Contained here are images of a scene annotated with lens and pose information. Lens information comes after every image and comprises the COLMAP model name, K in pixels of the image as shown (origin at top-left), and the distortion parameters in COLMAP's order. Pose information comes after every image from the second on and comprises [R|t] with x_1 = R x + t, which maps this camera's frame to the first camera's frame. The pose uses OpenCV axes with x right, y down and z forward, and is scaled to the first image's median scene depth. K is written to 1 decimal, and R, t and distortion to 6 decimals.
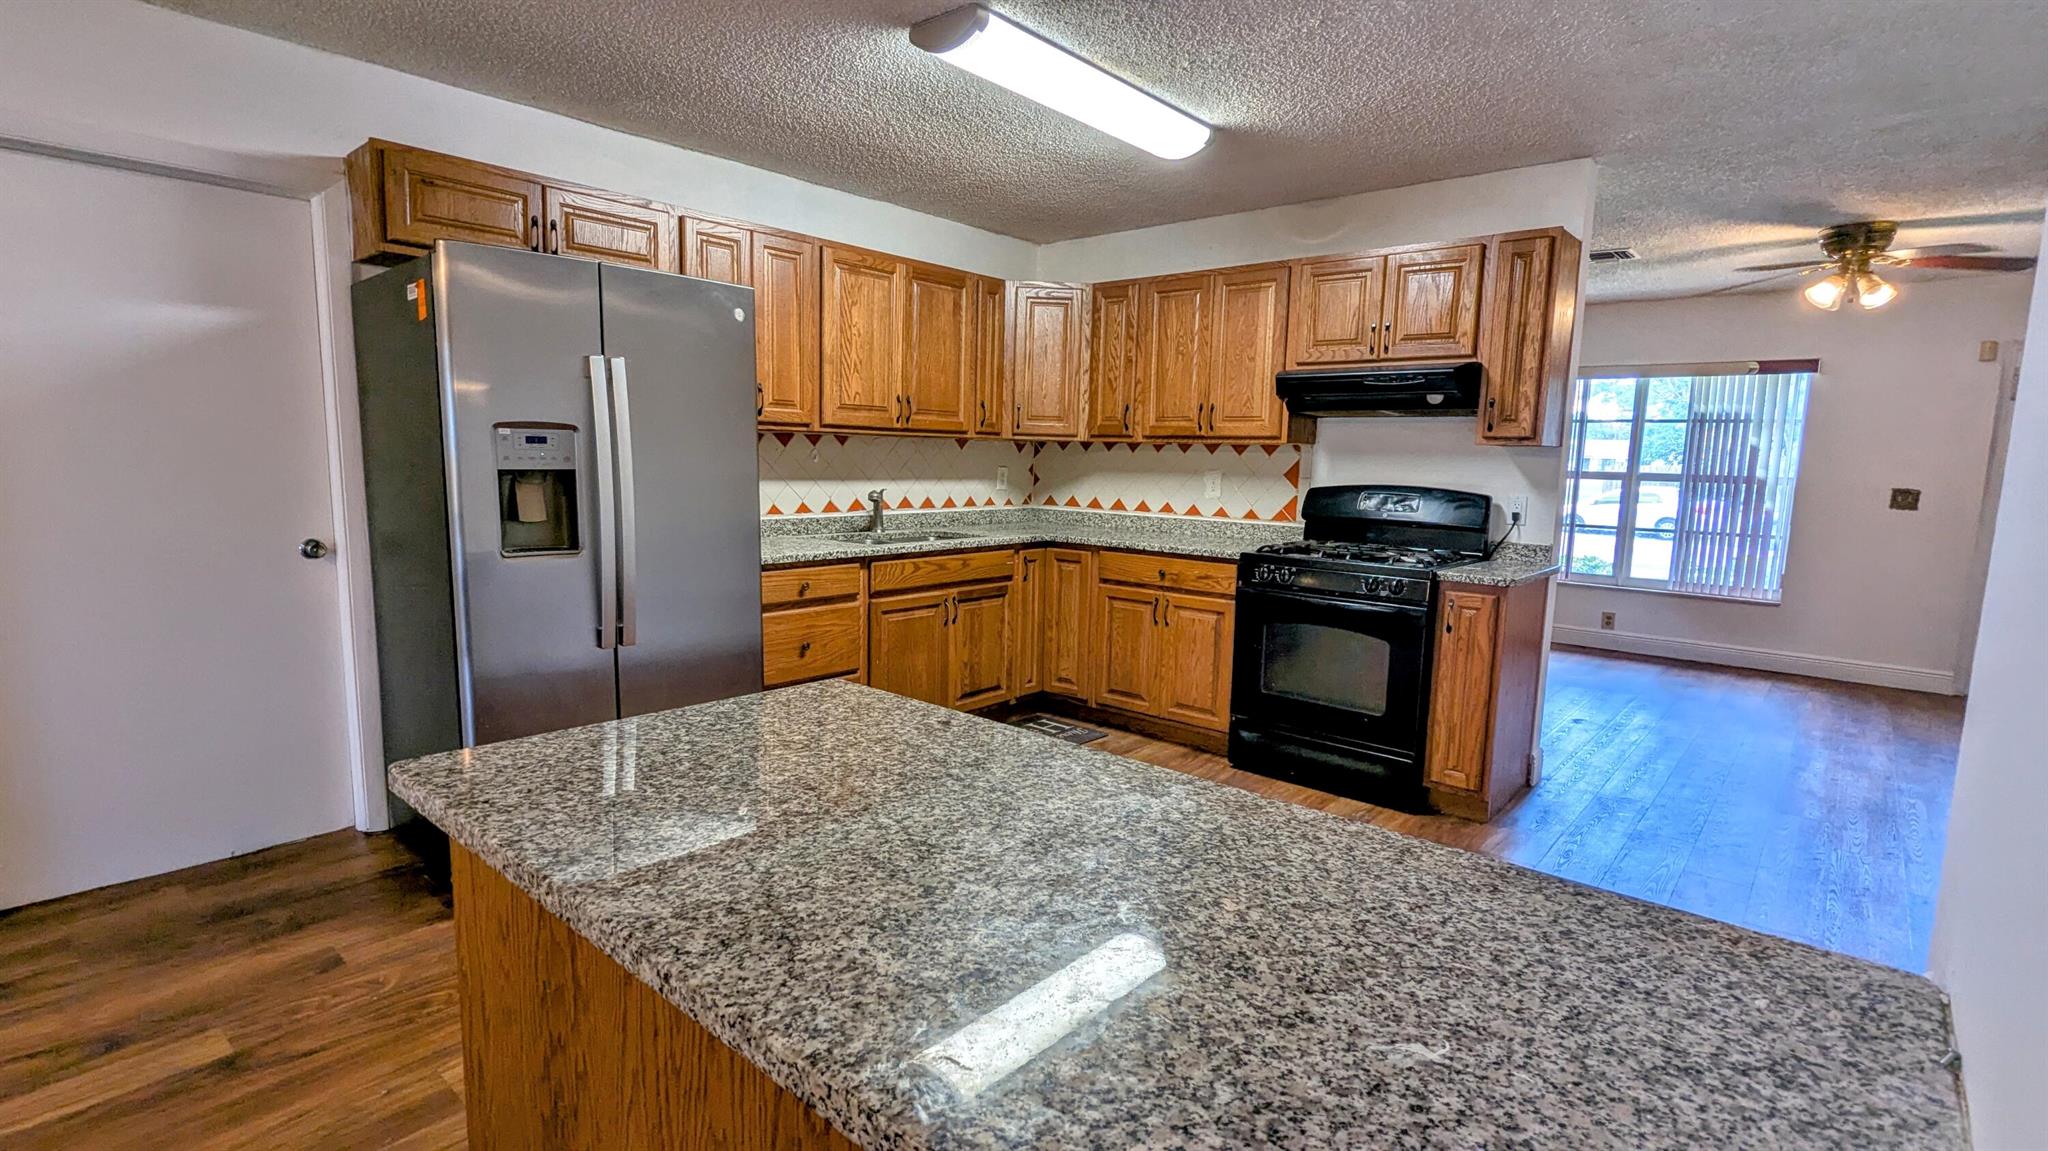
lens RADIAL K [[970.1, 0, 1016.4], [0, 970.1, 576.6], [0, 0, 1]] dist [-0.002126, -0.000297]
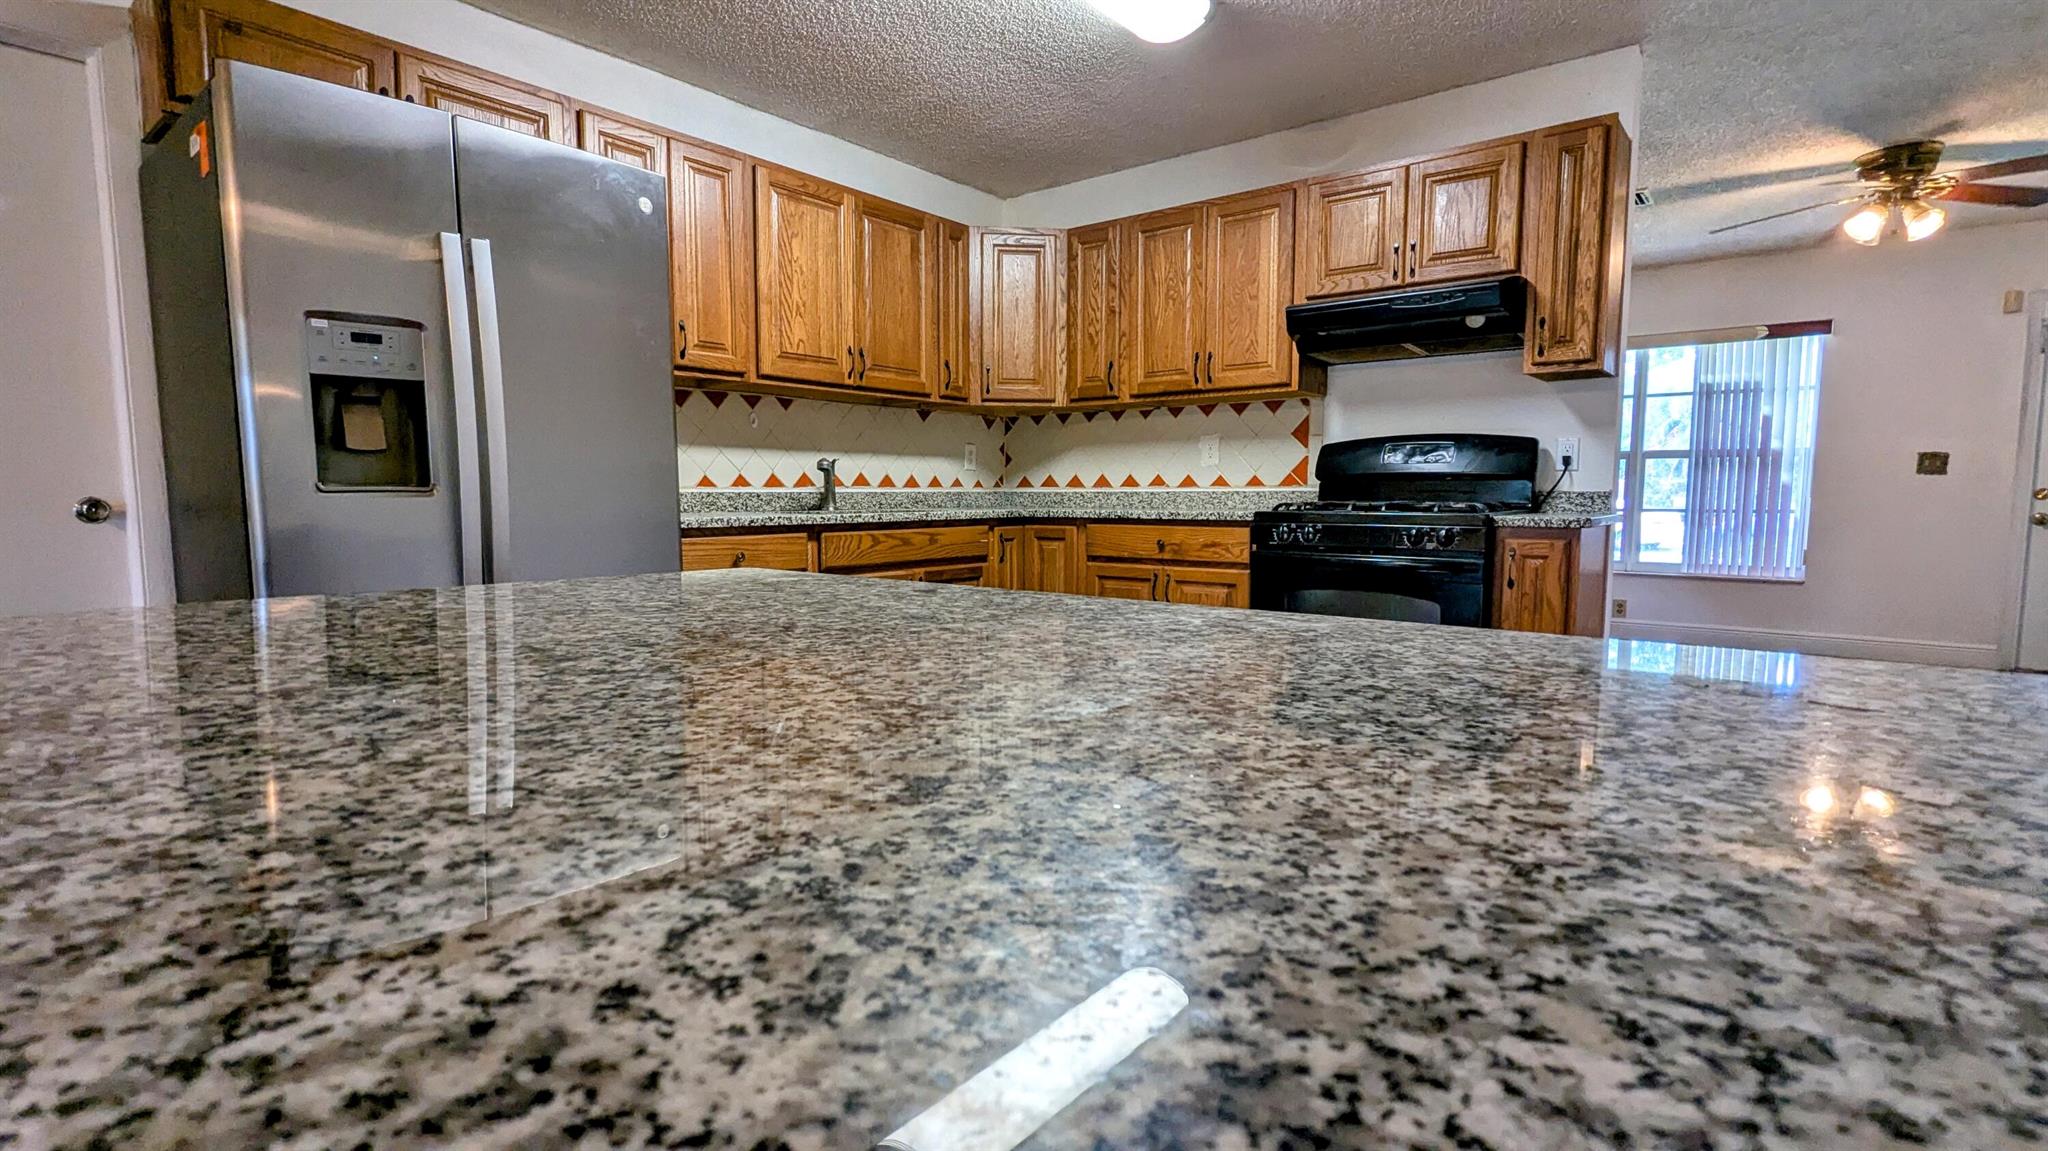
lens RADIAL K [[970.1, 0, 1016.4], [0, 970.1, 576.6], [0, 0, 1]] dist [-0.002126, -0.000297]
pose [[0.998764, -0.028403, 0.040788, -0.014834], [0.030011, 0.998773, -0.039383, 0.056303], [-0.039619, 0.040559, 0.998391, 0.144218]]
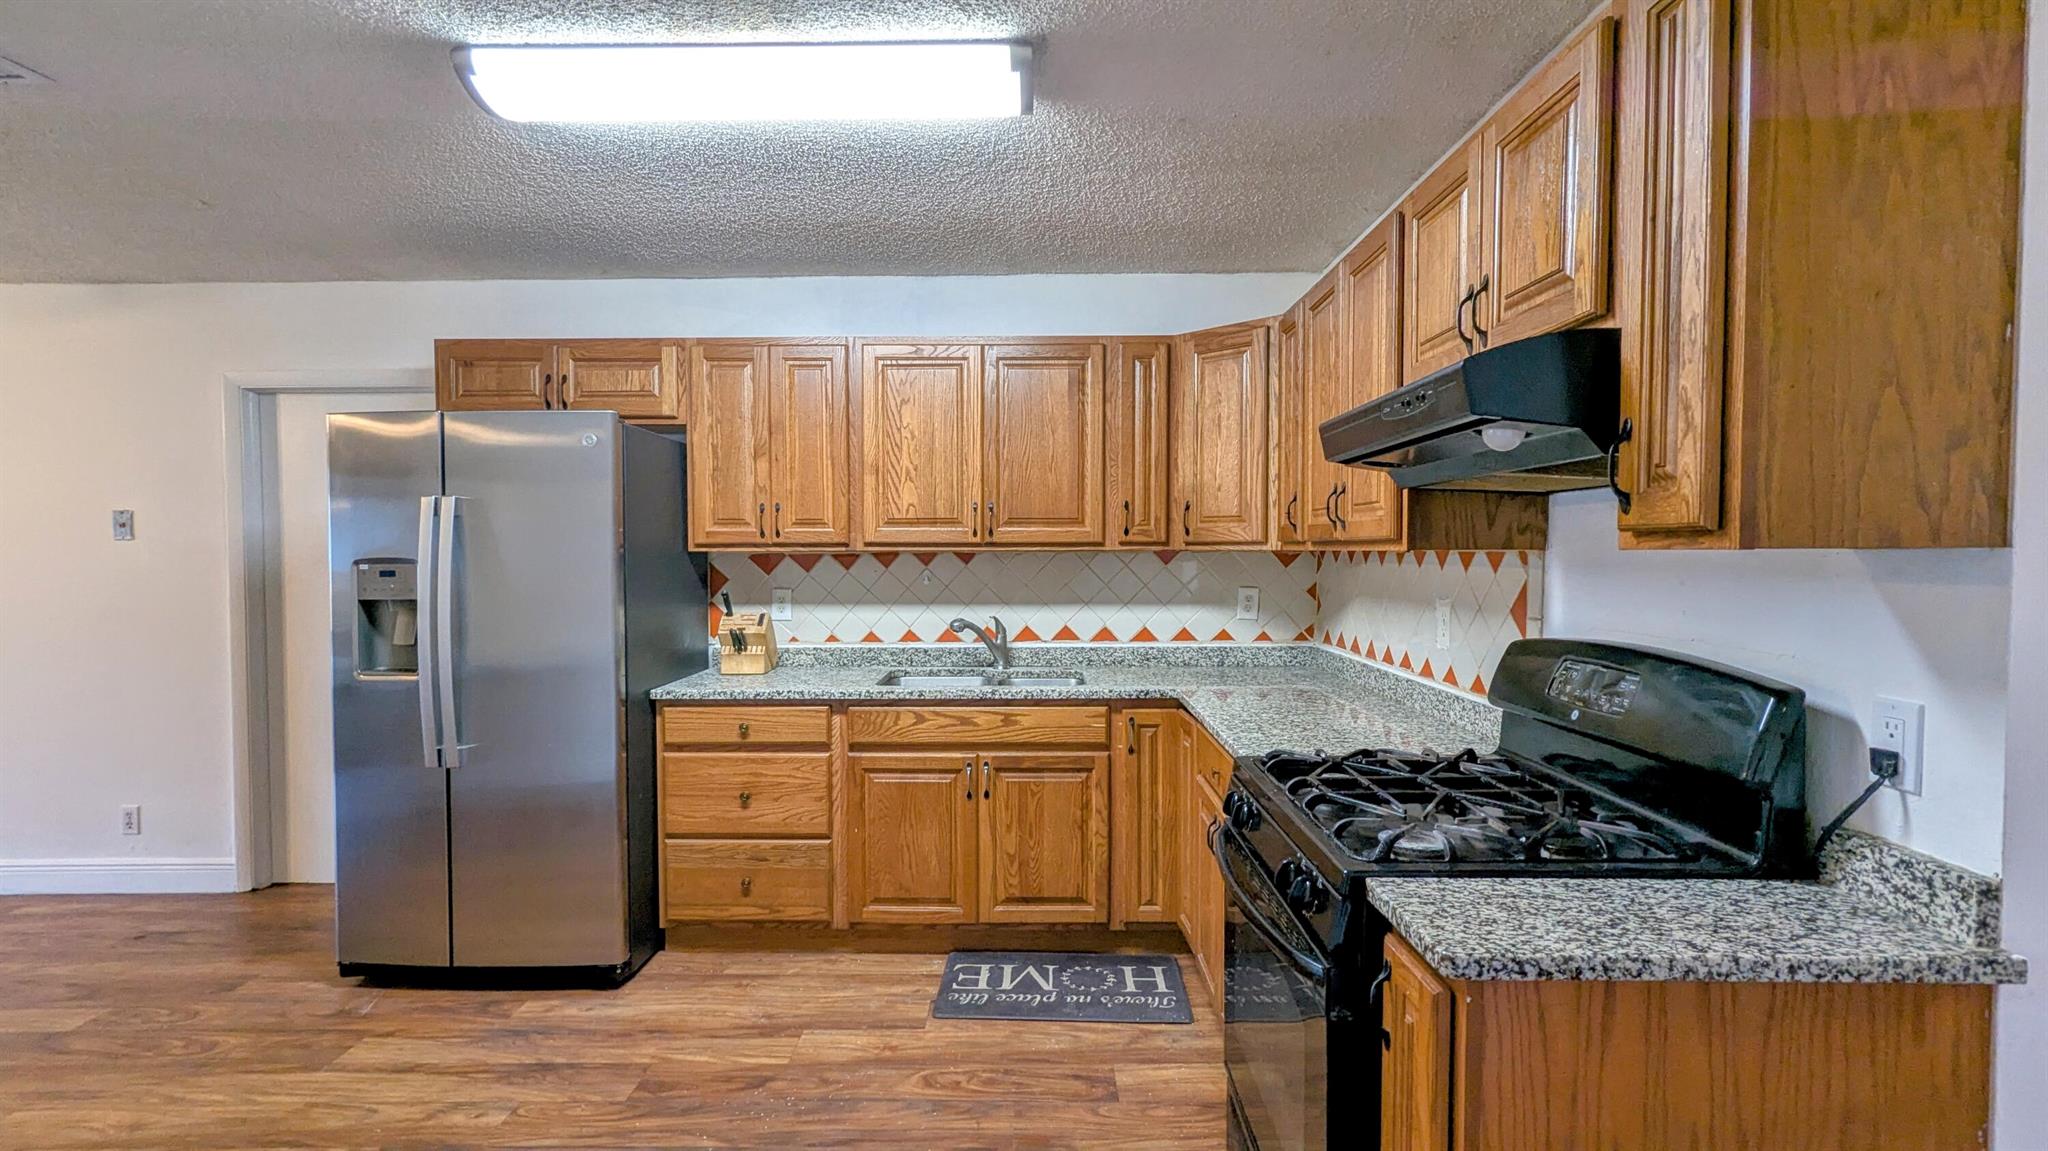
lens RADIAL K [[970.1, 0, 1016.4], [0, 970.1, 576.6], [0, 0, 1]] dist [-0.002126, -0.000297]
pose [[0.646083, -0.002479, -0.763263, 0.529187], [-0.078717, 0.994446, -0.069862, -0.072484], [0.759197, 0.105219, 0.642299, 0.518098]]
